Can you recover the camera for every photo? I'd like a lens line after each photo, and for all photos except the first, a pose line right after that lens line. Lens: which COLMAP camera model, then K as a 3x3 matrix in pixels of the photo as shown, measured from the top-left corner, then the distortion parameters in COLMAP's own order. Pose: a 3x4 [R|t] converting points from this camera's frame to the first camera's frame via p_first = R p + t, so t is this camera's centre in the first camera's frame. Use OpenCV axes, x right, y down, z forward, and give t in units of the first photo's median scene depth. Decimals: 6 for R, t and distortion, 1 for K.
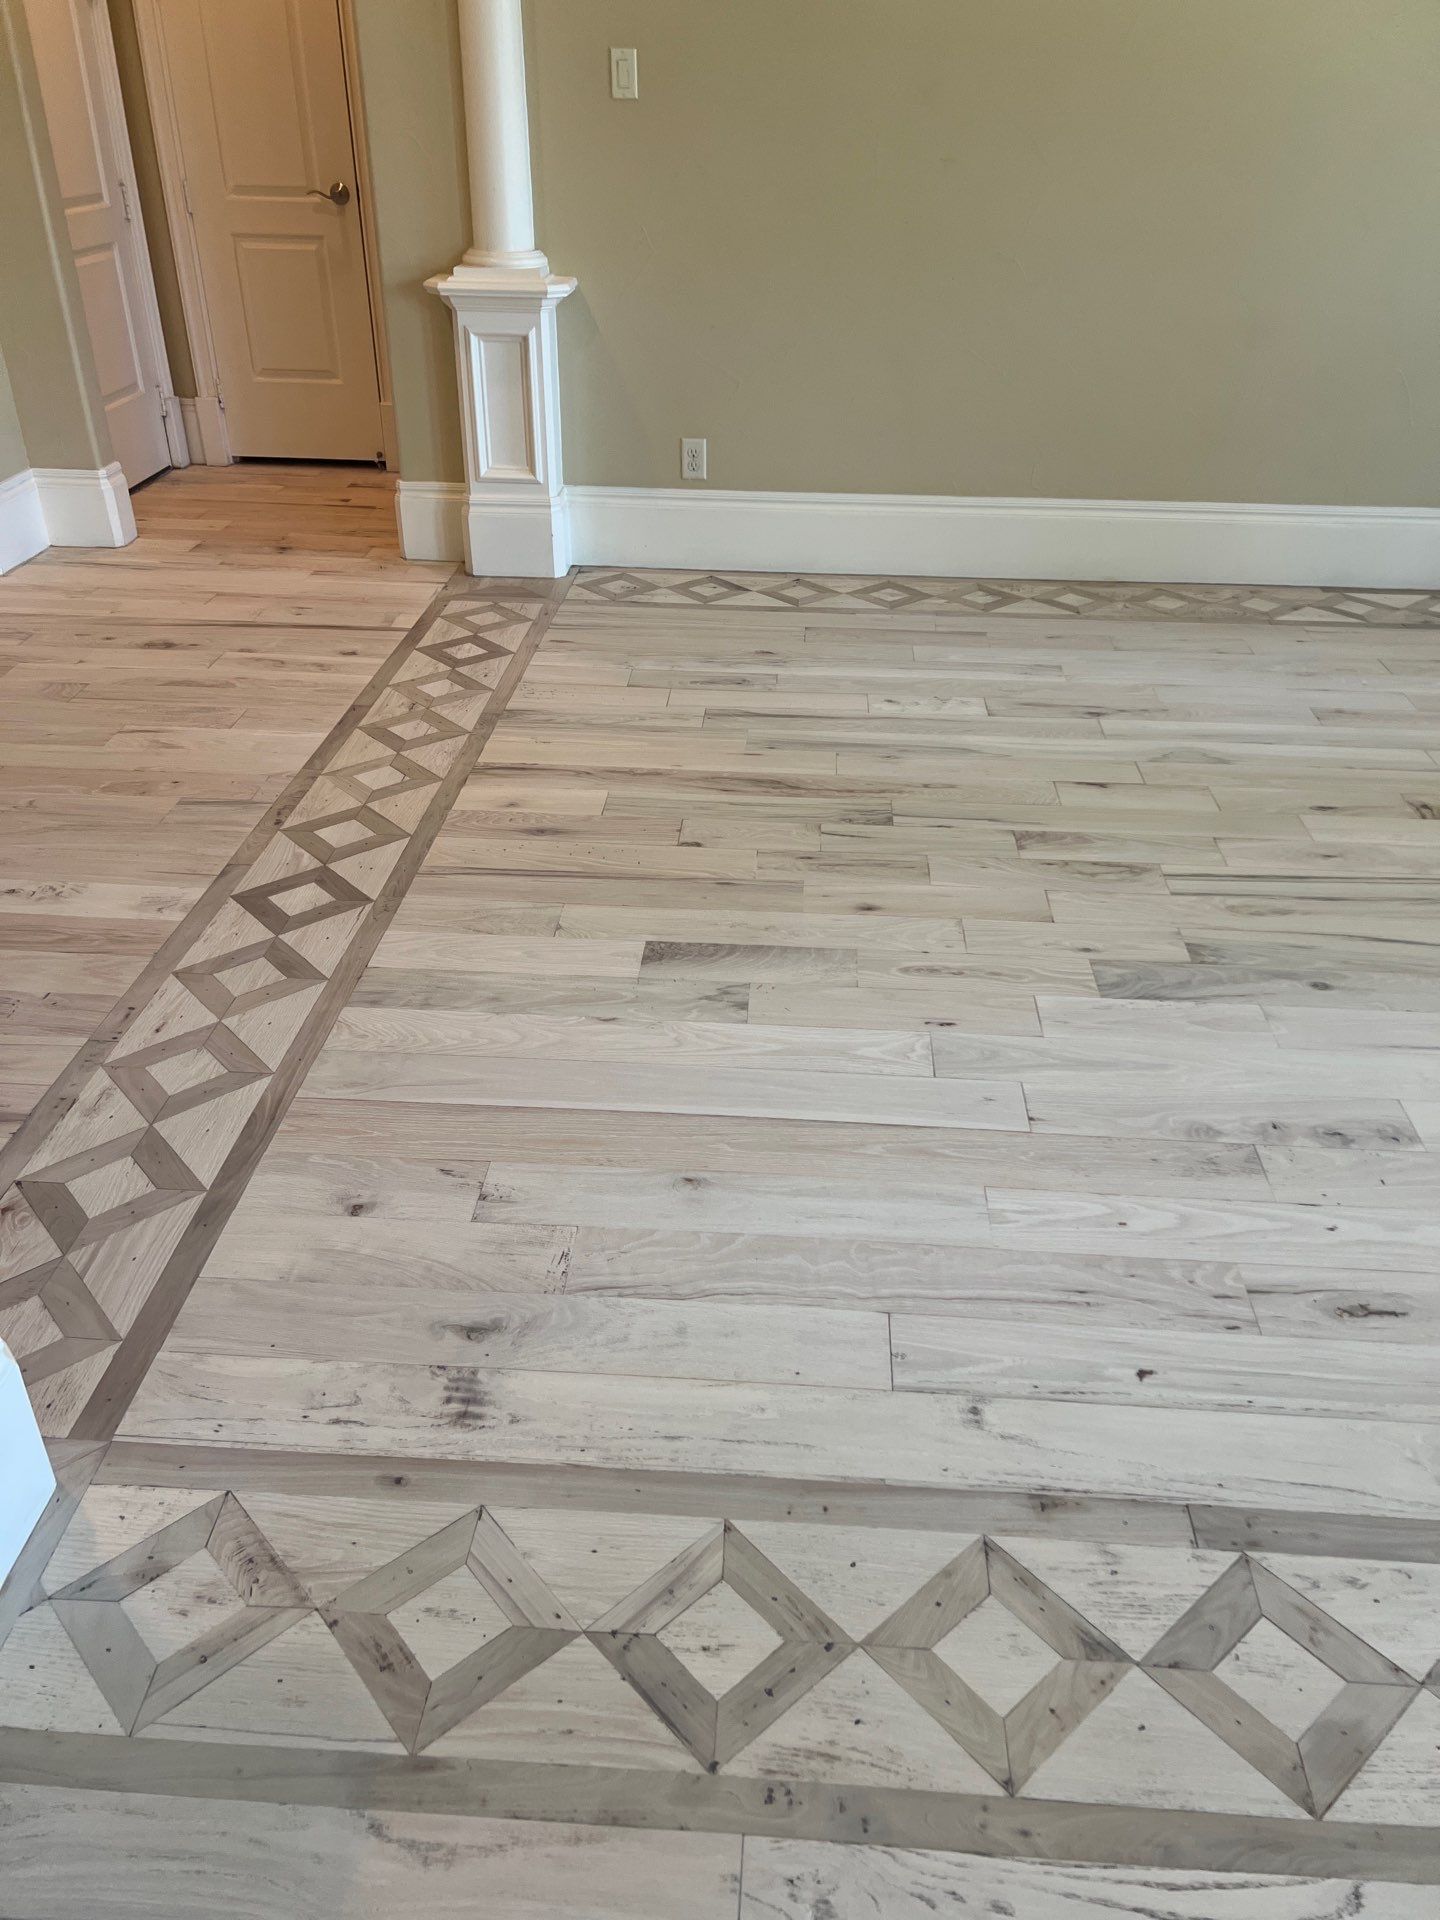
lens RADIAL K [[1370.7, 0, 723.6], [0, 1370.7, 903.4], [0, 0, 1]] dist [0.051626, -0.045487]
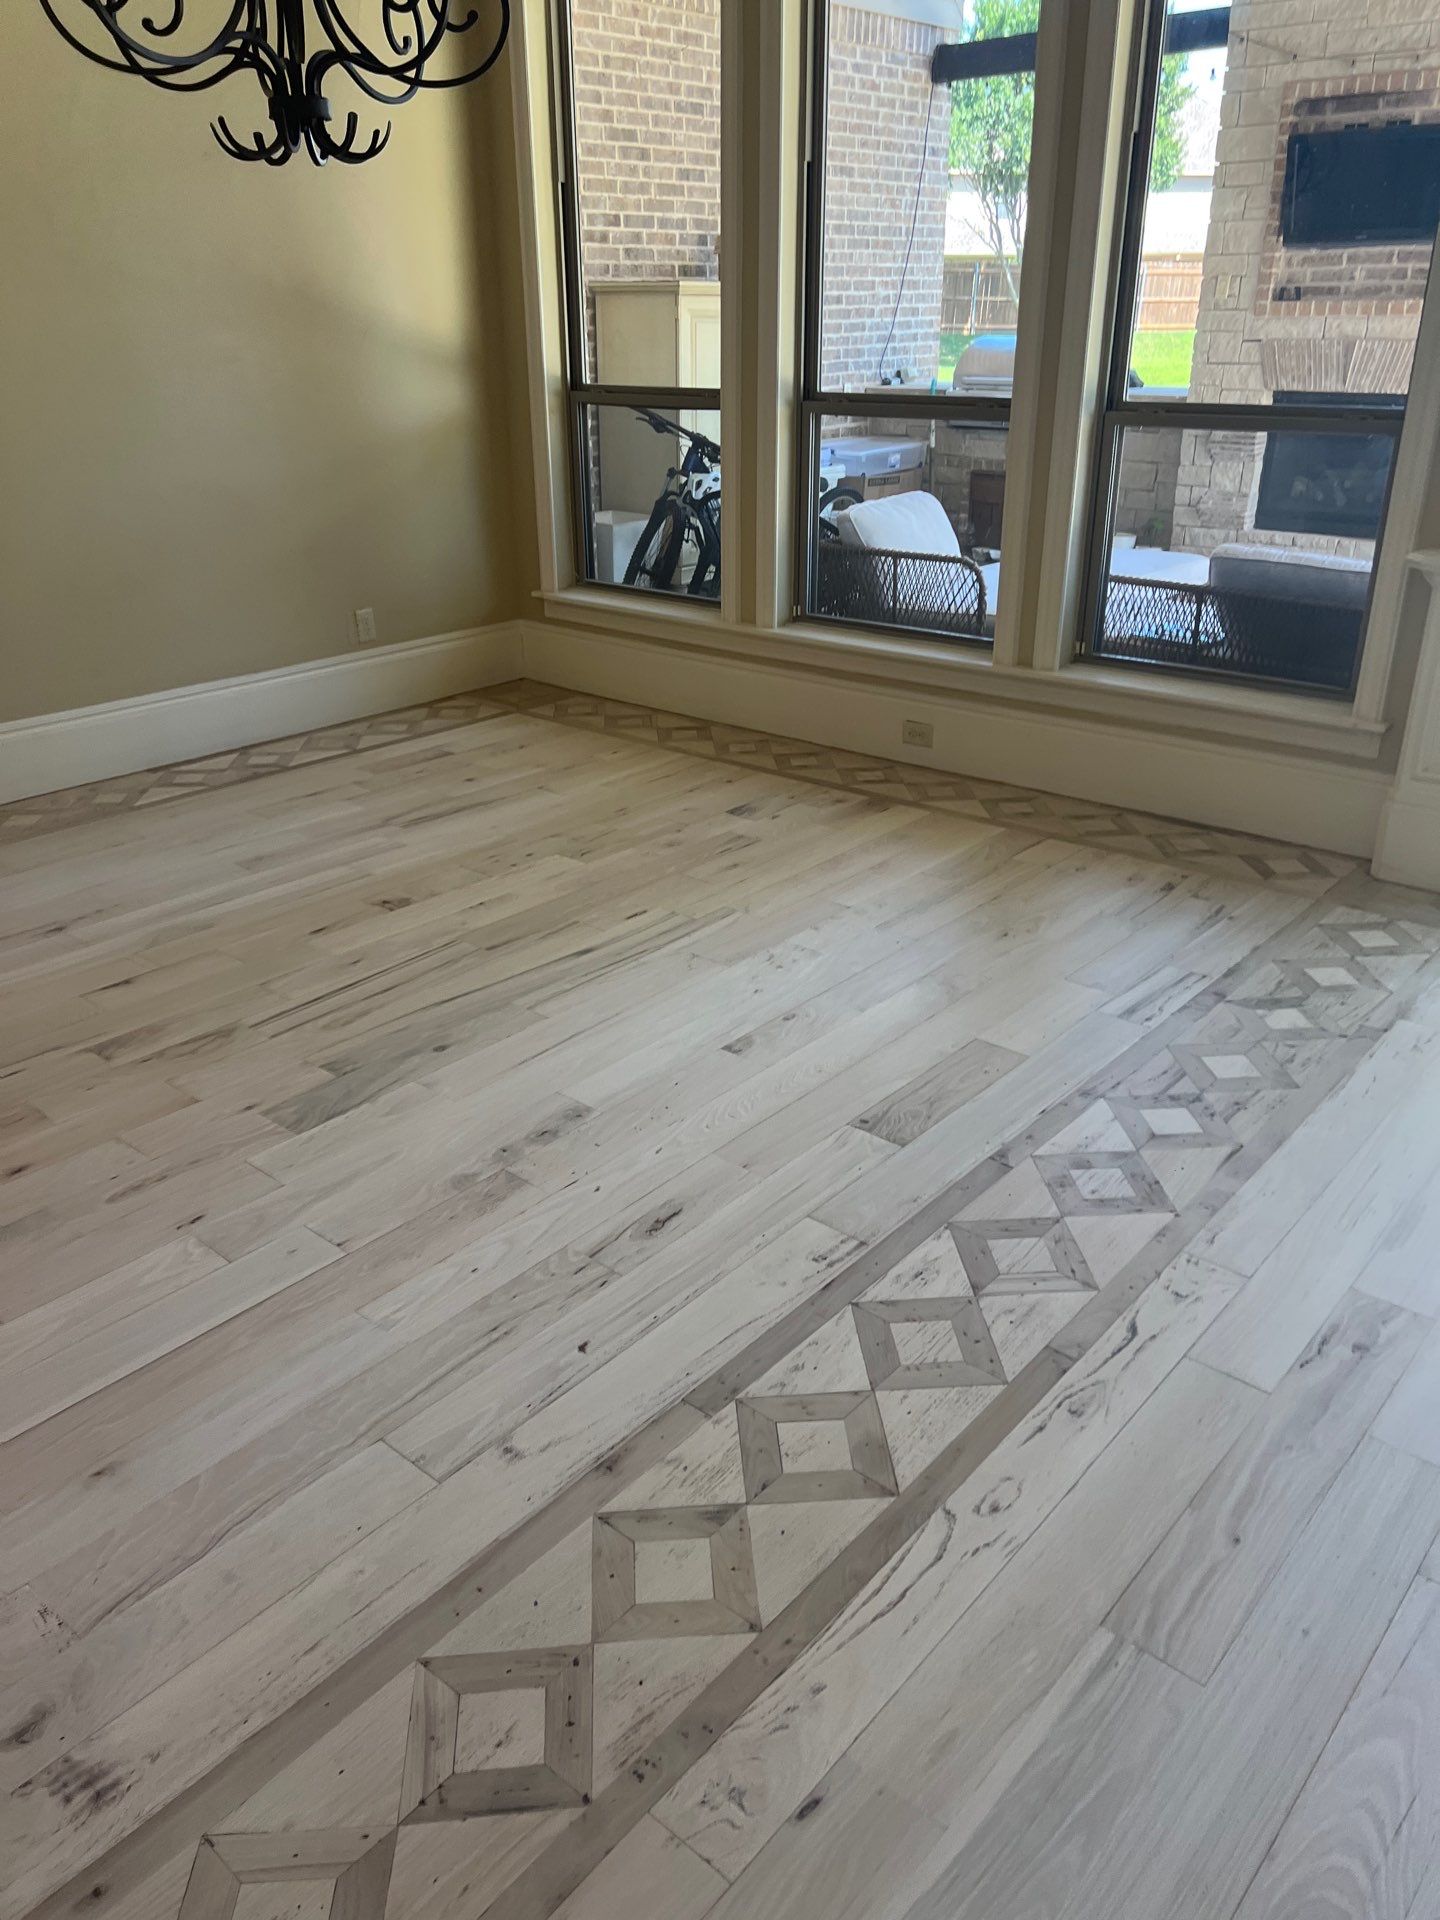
lens RADIAL K [[1370.7, 0, 723.6], [0, 1370.7, 903.4], [0, 0, 1]] dist [0.051626, -0.045487]
pose [[0.625407, -0.323209, 0.710213, -0.375081], [0.416819, 0.907820, 0.046092, -0.008952], [-0.659643, 0.267204, 0.702477, -0.006651]]
